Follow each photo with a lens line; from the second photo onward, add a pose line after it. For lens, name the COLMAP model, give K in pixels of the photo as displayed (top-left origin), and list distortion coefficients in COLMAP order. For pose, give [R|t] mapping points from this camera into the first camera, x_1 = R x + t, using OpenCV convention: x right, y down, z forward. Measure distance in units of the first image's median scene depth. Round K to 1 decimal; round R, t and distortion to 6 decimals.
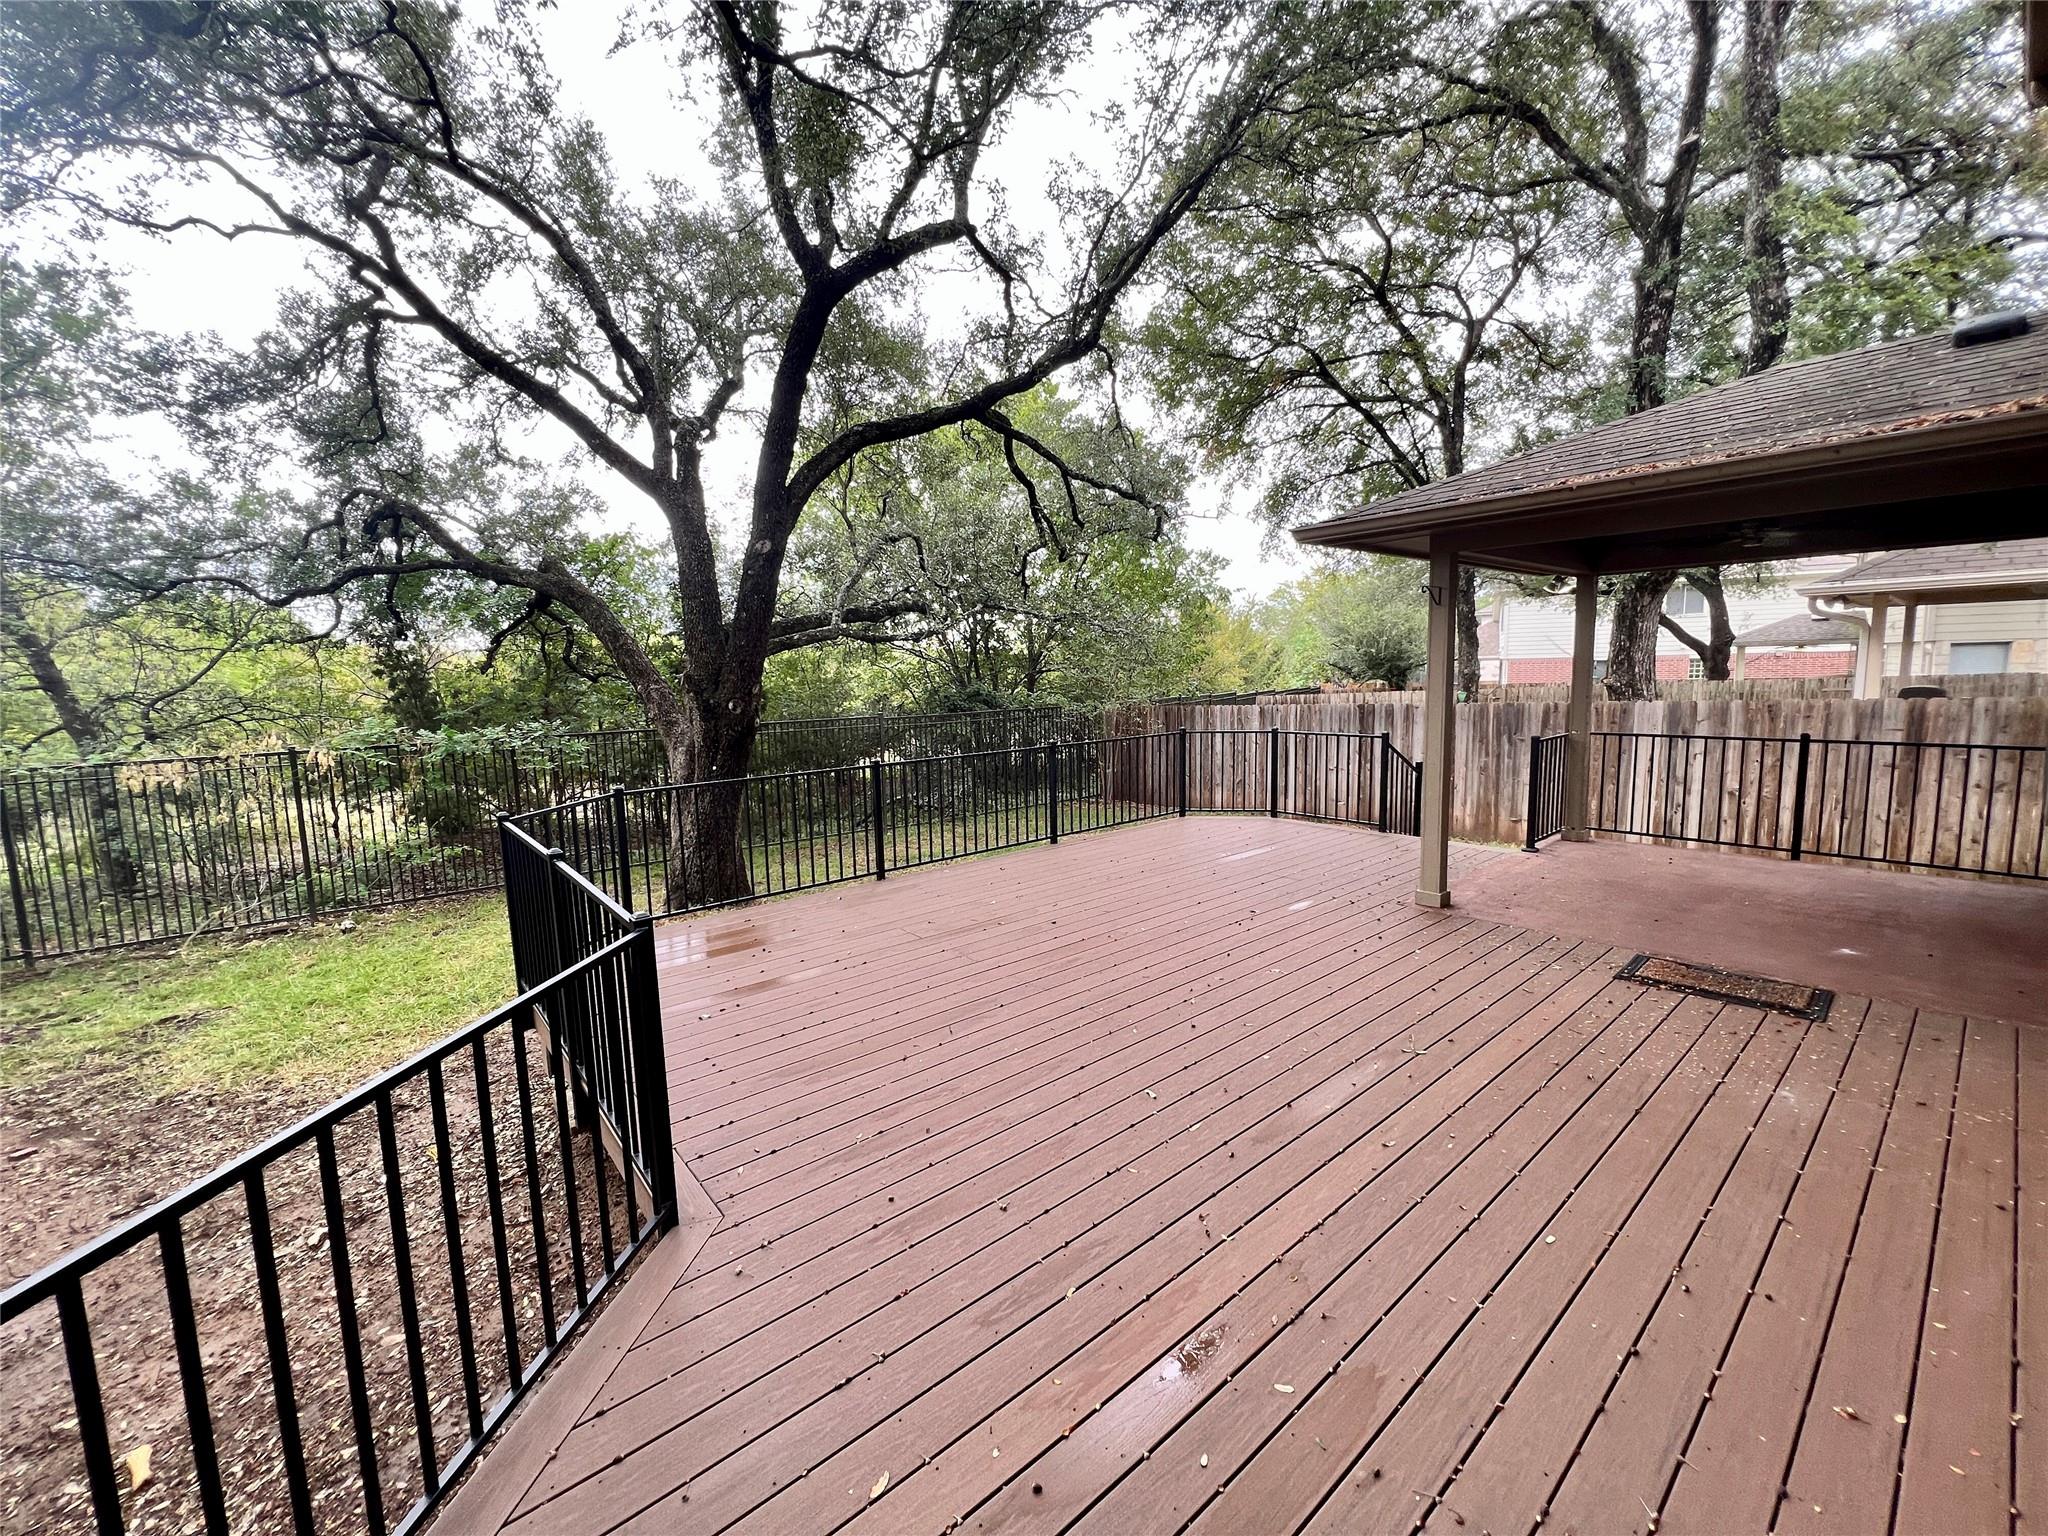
lens RADIAL K [[821.7, 0, 1021.6], [0, 821.7, 765.9], [0, 0, 1]] dist [0.000753, -0.000219]
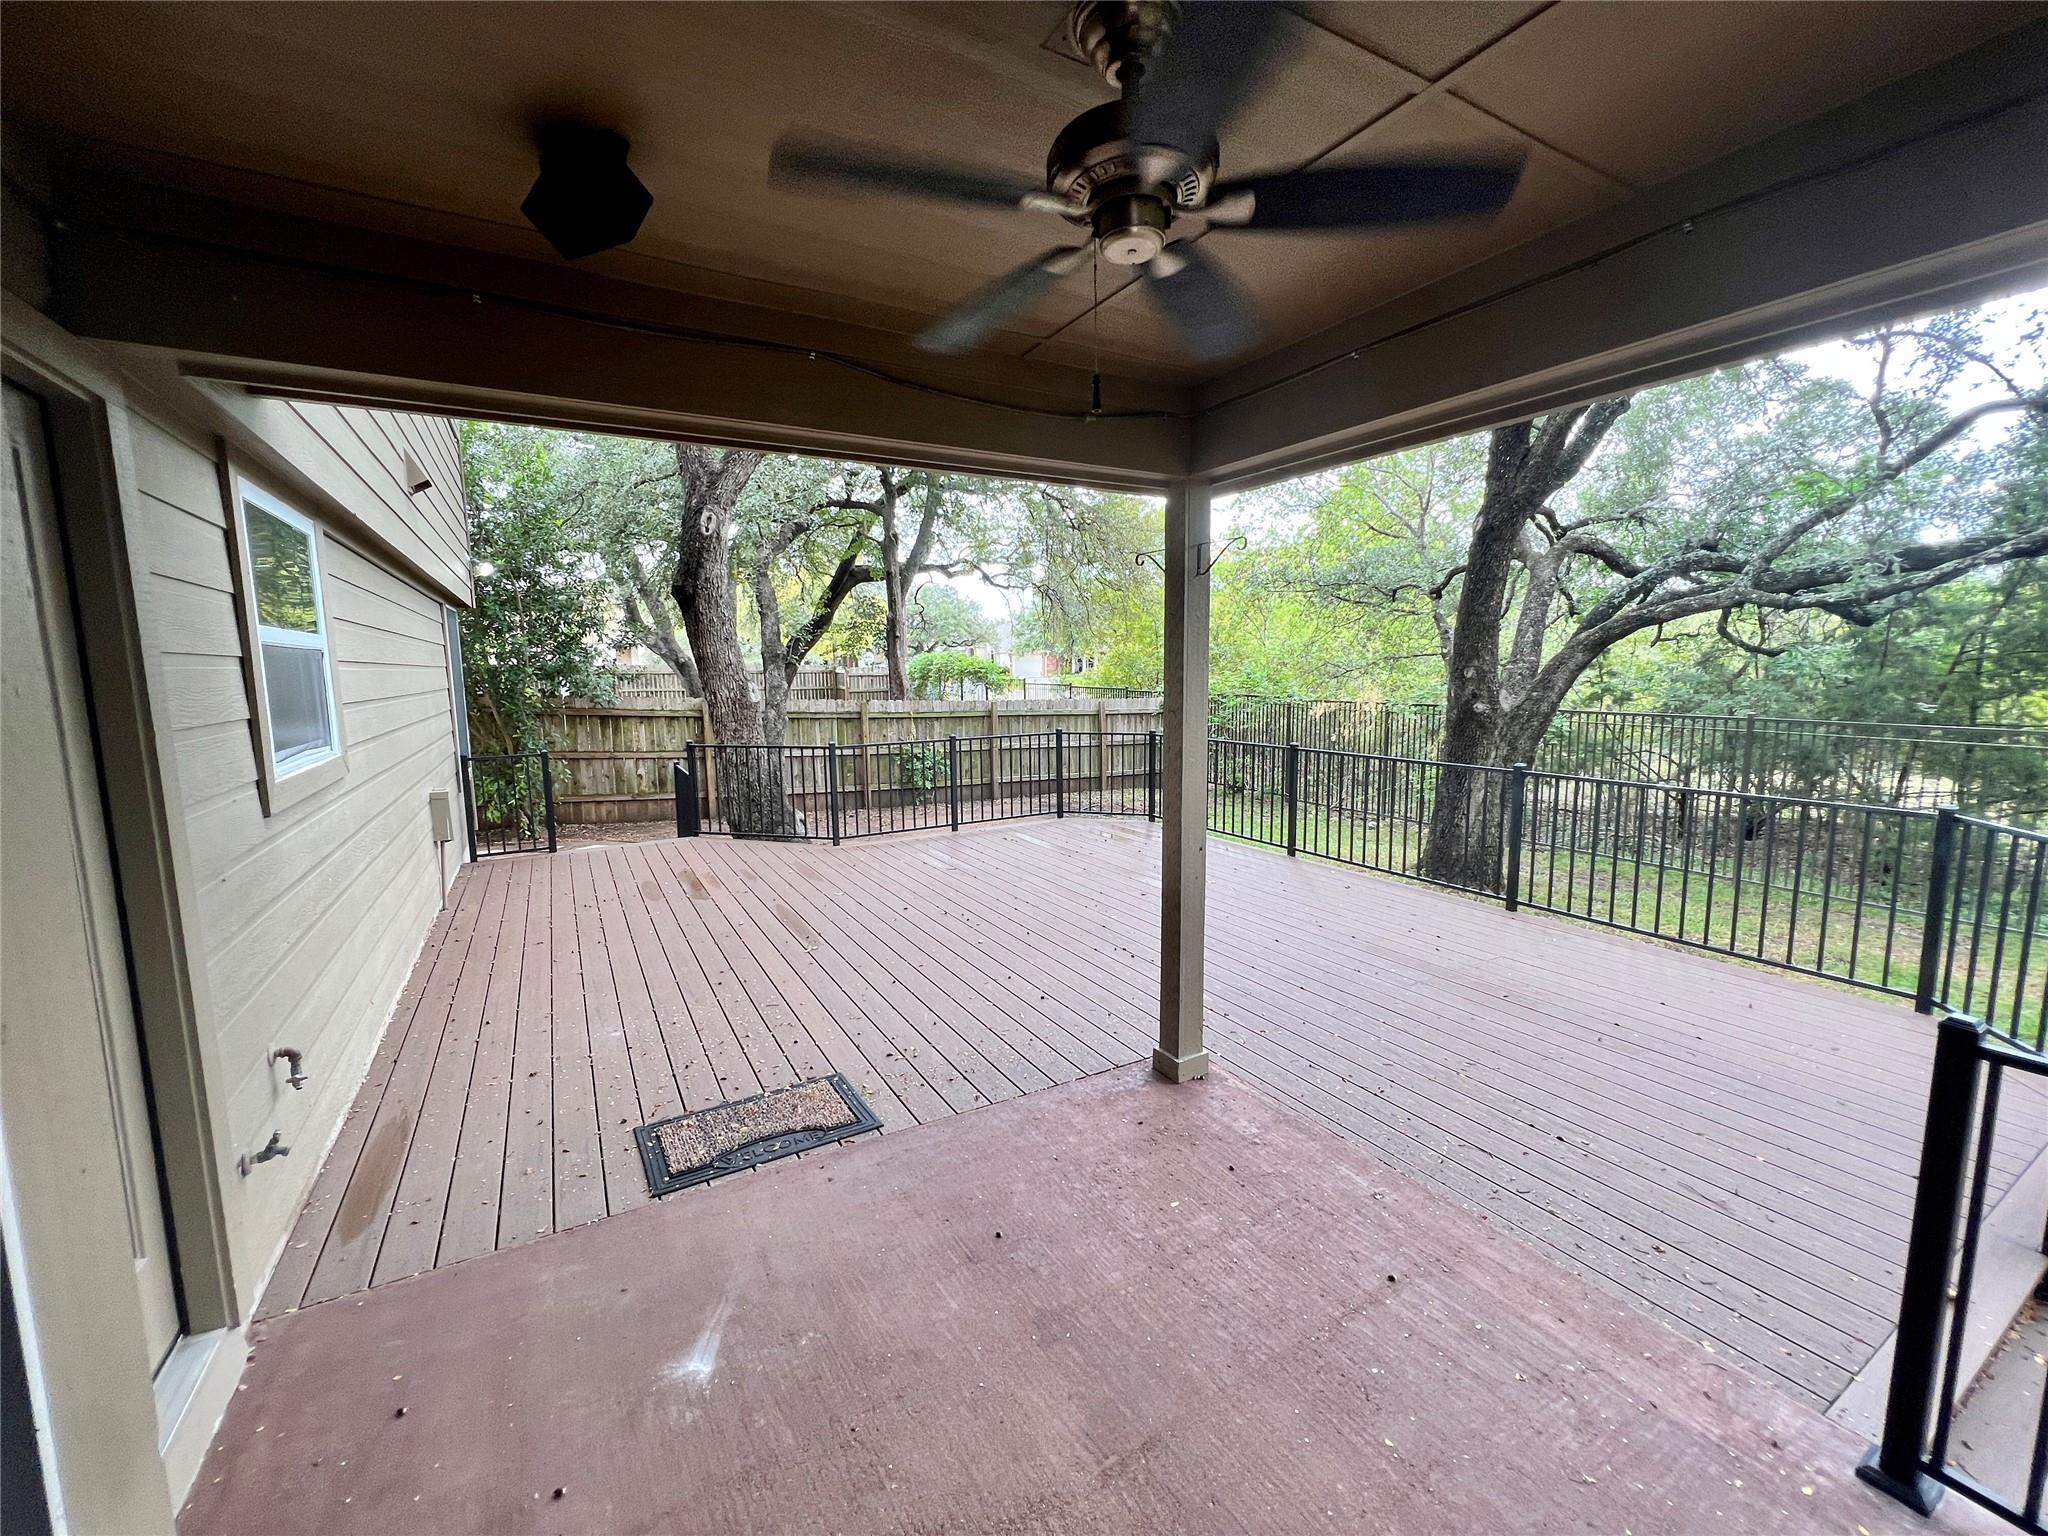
lens RADIAL K [[821.7, 0, 1021.6], [0, 821.7, 765.9], [0, 0, 1]] dist [0.000753, -0.000219]
pose [[-0.174889, 0.147411, -0.973491, 1.463923], [-0.097816, 0.981236, 0.166157, -0.191846], [0.979717, 0.124281, -0.157188, 1.296102]]
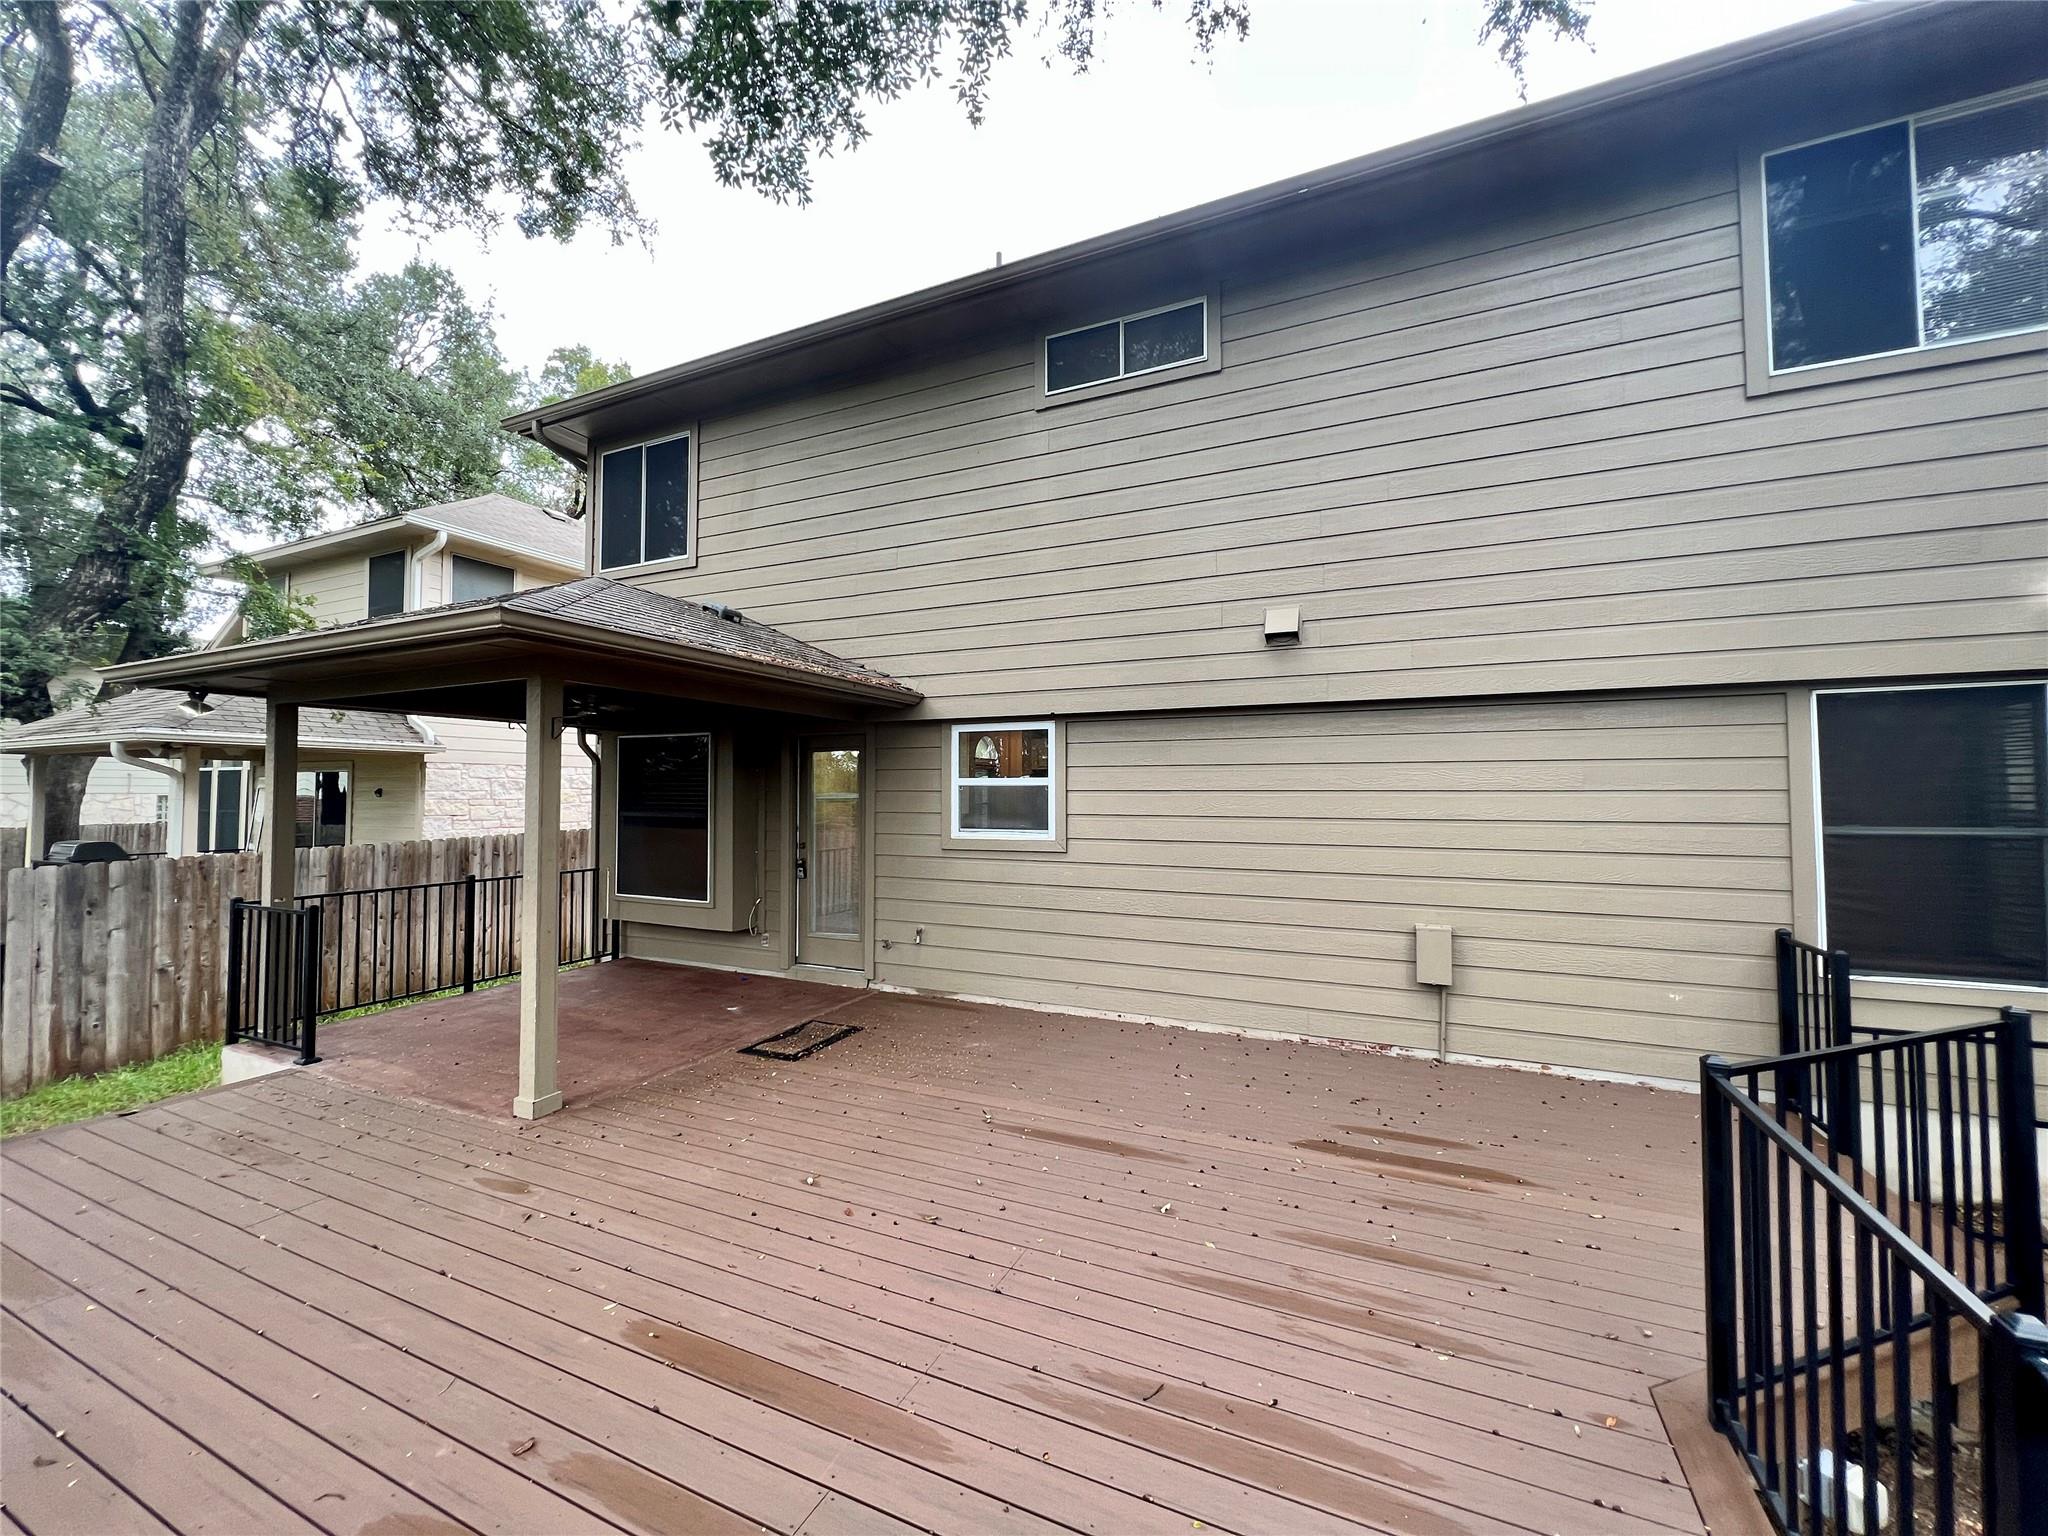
lens RADIAL K [[821.7, 0, 1021.6], [0, 821.7, 765.9], [0, 0, 1]] dist [0.000753, -0.000219]
pose [[-0.424041, 0.055411, 0.903946, -0.574176], [0.118376, 0.992955, -0.005337, -0.138293], [-0.897873, 0.104742, -0.427613, 1.202794]]
